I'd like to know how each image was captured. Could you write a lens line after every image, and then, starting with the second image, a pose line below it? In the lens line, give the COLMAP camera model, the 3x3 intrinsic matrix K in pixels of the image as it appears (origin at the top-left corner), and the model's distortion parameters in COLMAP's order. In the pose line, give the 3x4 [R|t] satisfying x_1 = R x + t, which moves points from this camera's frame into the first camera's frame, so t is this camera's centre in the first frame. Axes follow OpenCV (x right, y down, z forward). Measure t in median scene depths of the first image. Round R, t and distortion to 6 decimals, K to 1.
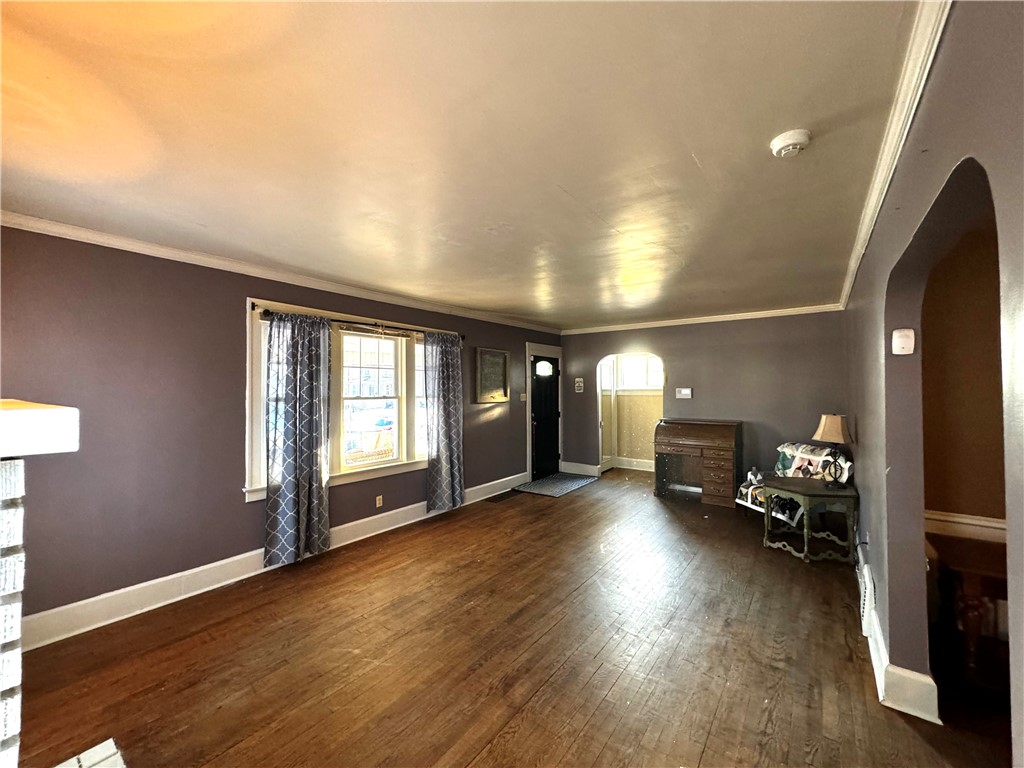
lens RADIAL K [[407.8, 0, 511.4], [0, 407.8, 384.0], [0, 0, 1]] dist [-0.000213, -0.000271]
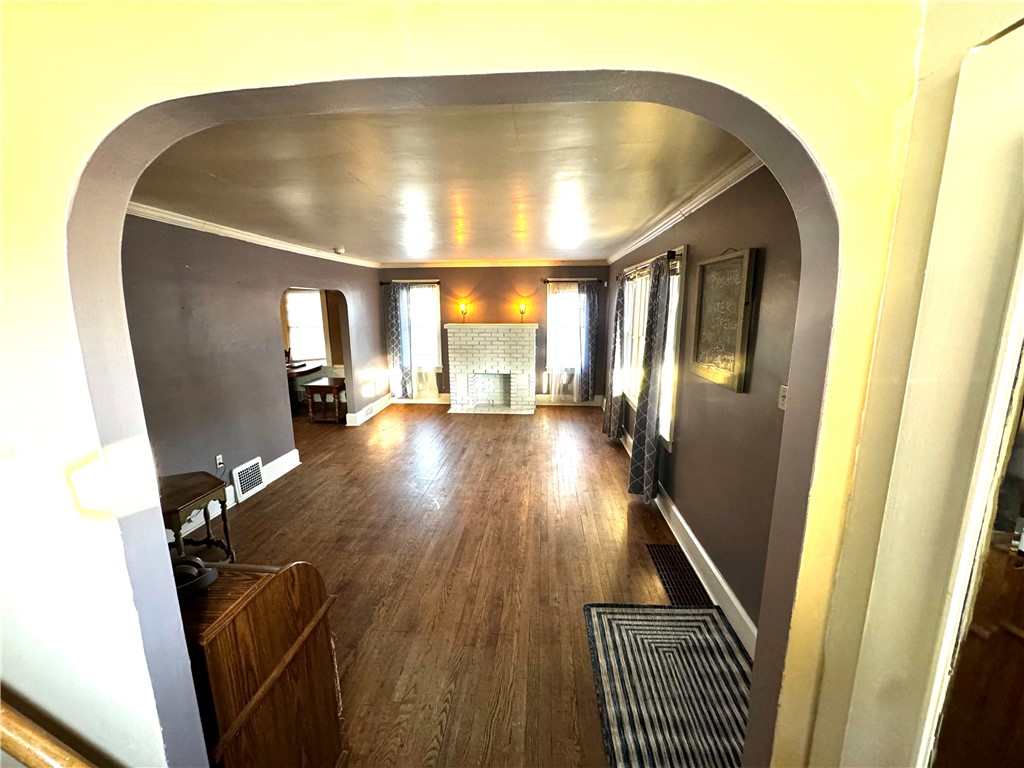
lens RADIAL K [[407.8, 0, 510.5], [0, 407.8, 383.0], [0, 0, 1]] dist [-0.000213, -0.000271]
pose [[-0.842551, 0.110394, -0.527183, 0.505974], [0.016912, 0.983710, 0.178963, -0.048729], [0.538352, 0.141869, -0.830693, 1.691367]]
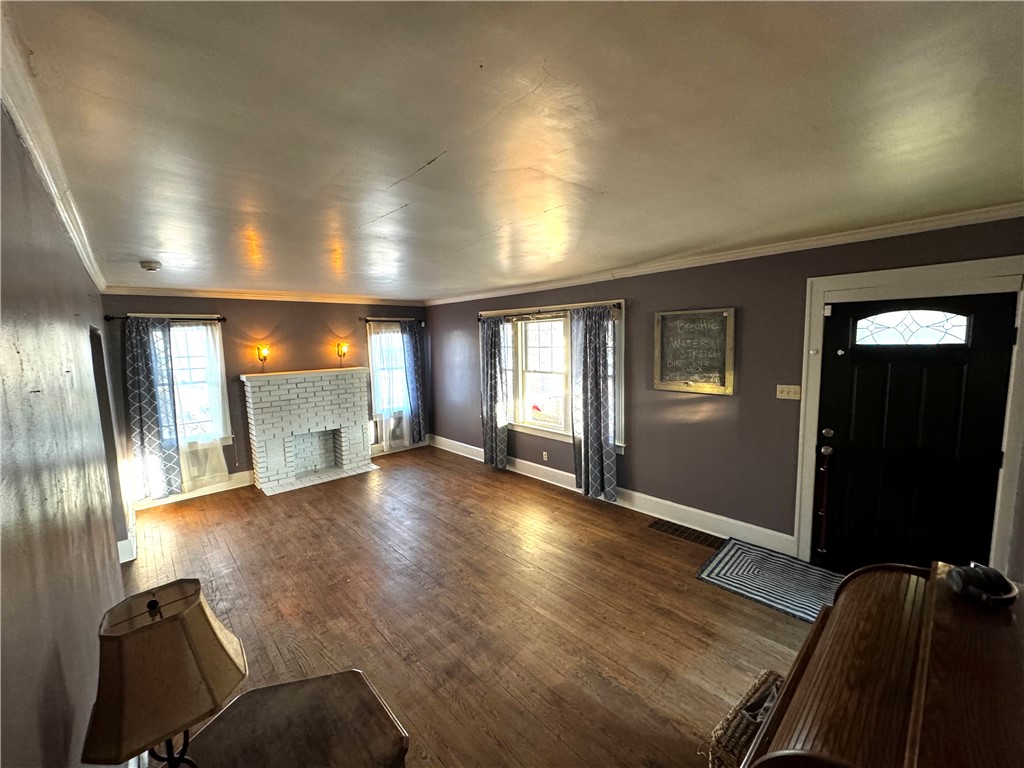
lens RADIAL K [[407.8, 0, 511.6], [0, 407.8, 381.1], [0, 0, 1]] dist [-0.000213, -0.000271]
pose [[-0.170445, 0.113053, -0.978860, 0.877551], [0.039920, 0.993373, 0.107778, -0.074628], [0.984558, -0.020706, -0.173828, 1.122737]]
